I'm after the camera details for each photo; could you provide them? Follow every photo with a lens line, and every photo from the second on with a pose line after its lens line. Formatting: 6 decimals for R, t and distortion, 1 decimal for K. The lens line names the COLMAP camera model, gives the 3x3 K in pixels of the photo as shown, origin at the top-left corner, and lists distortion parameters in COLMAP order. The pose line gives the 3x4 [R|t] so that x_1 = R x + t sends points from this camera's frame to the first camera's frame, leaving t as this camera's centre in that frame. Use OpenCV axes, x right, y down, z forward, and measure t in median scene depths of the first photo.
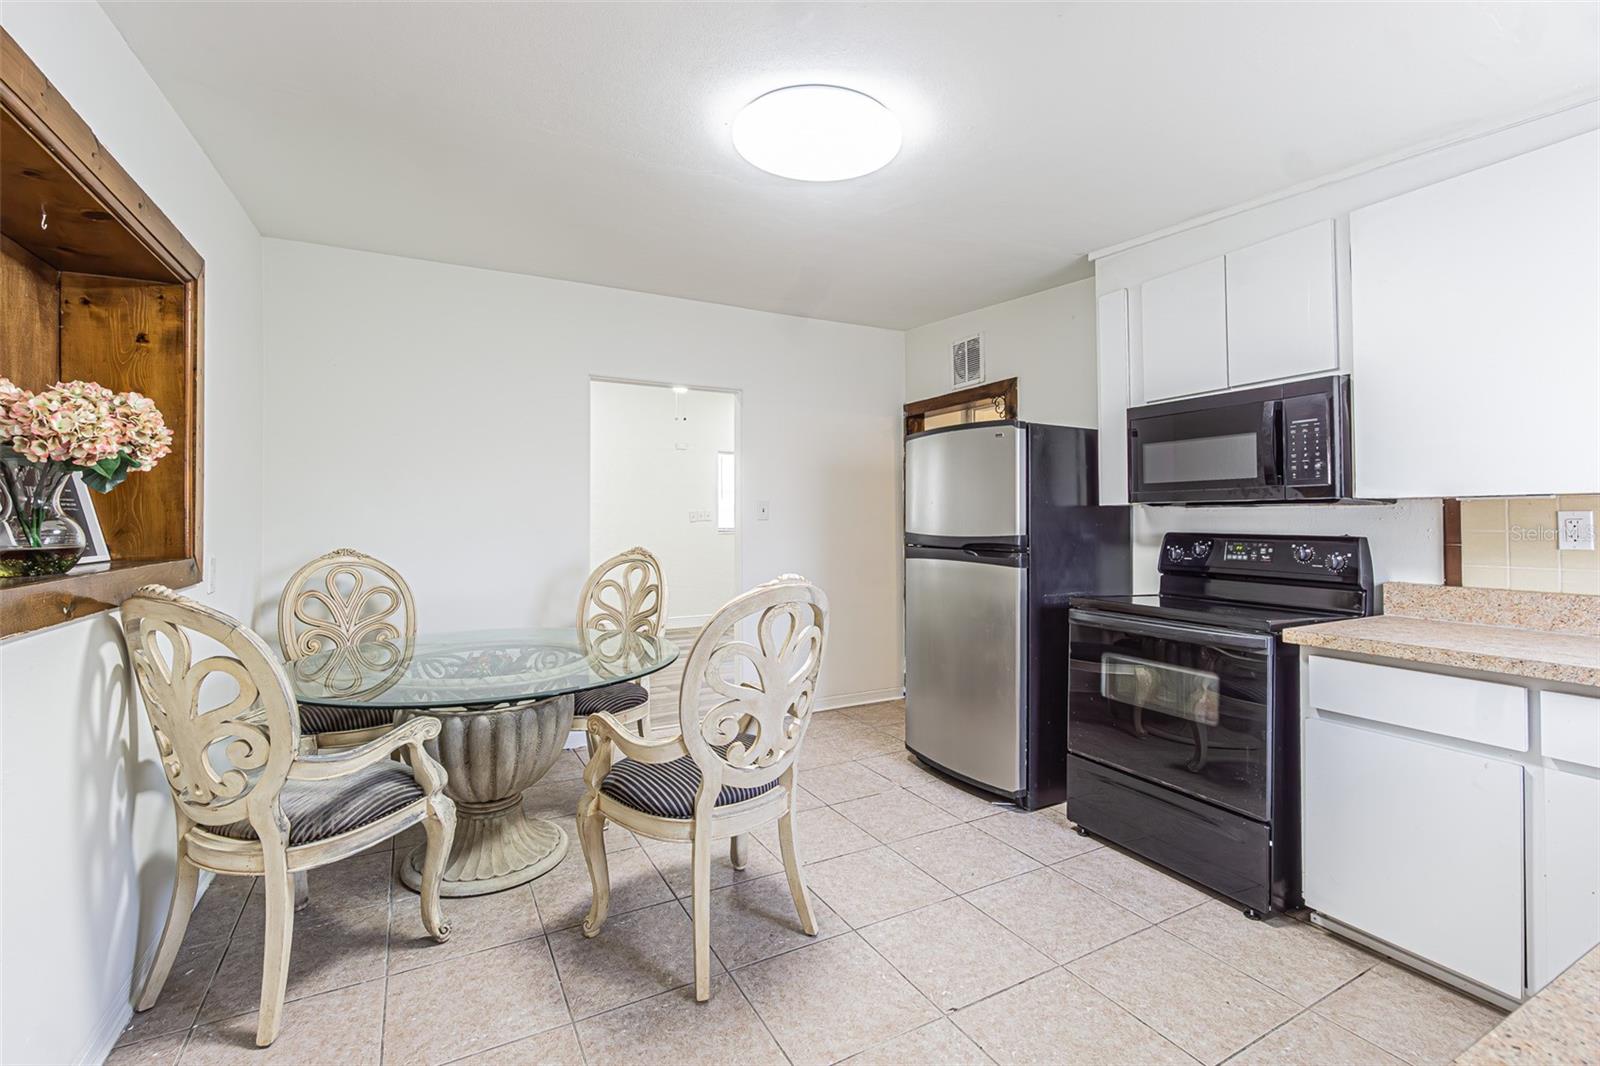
lens RADIAL K [[695.7, 0, 779.0], [0, 695.7, 532.3], [0, 0, 1]] dist [-0.008602, 0.002416]
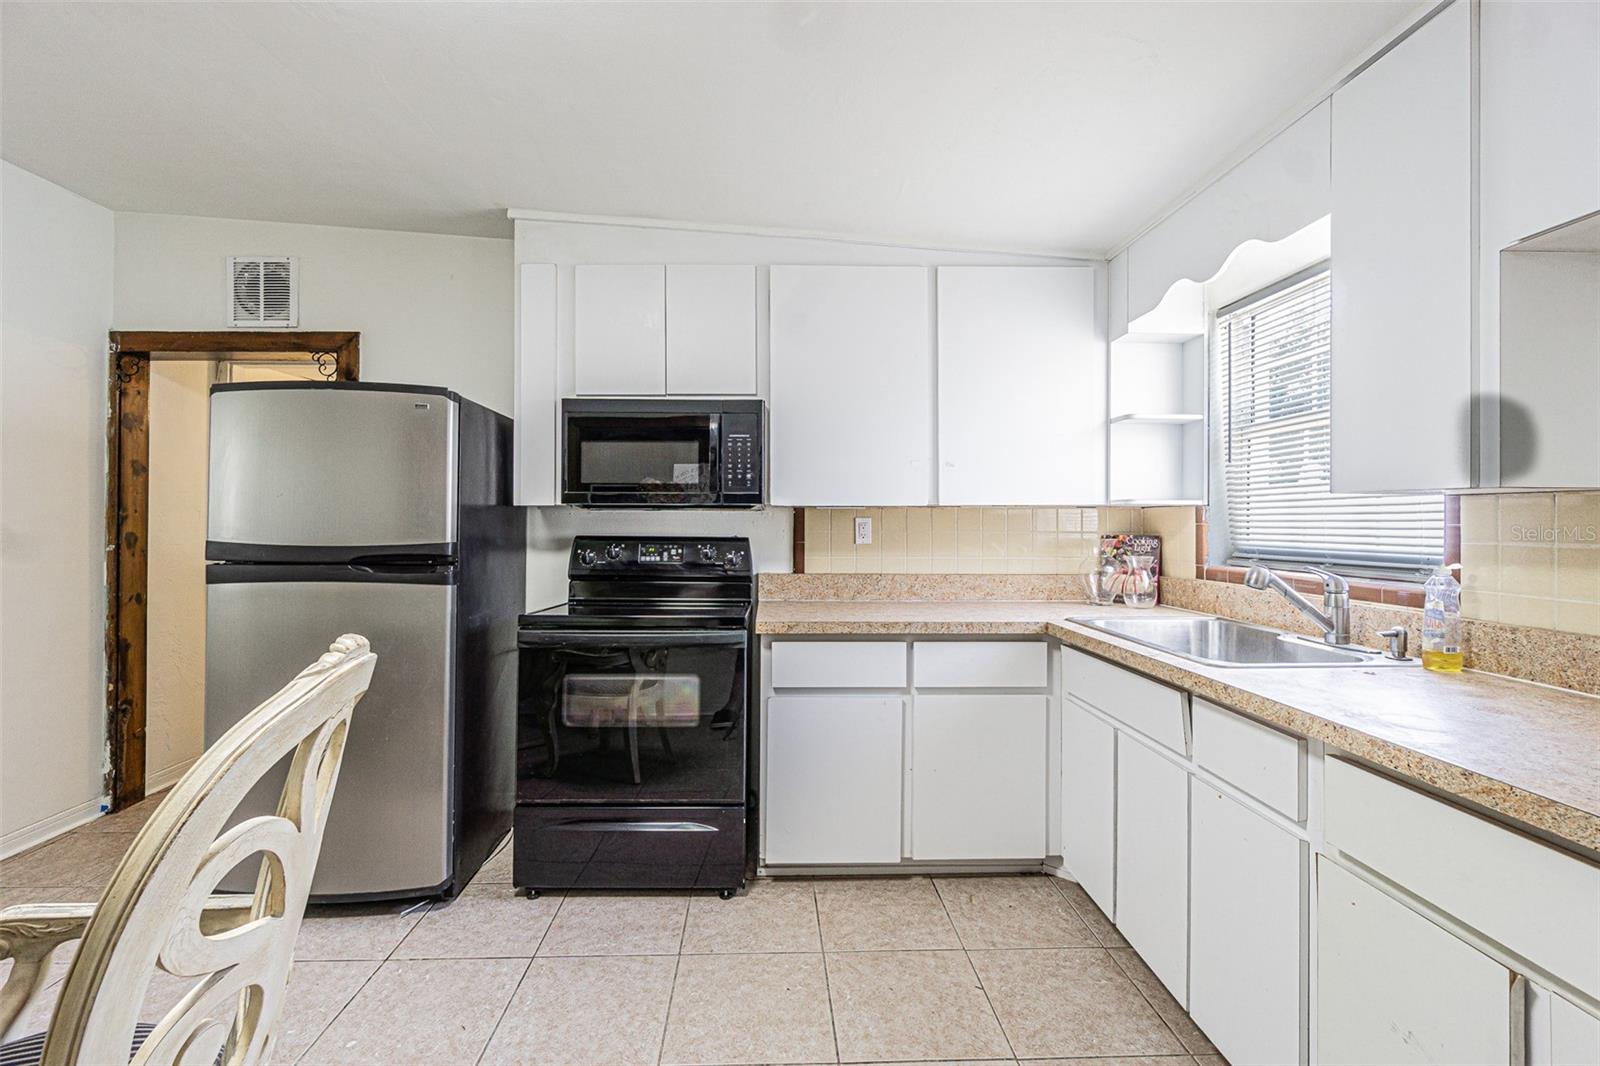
lens RADIAL K [[695.7, 0, 796.1], [0, 695.7, 526.0], [0, 0, 1]] dist [-0.008602, 0.002416]
pose [[0.431781, -0.002240, 0.901976, -0.188508], [0.012210, 0.999920, -0.003361, -0.006939], [-0.901896, 0.012464, 0.431774, 0.357850]]
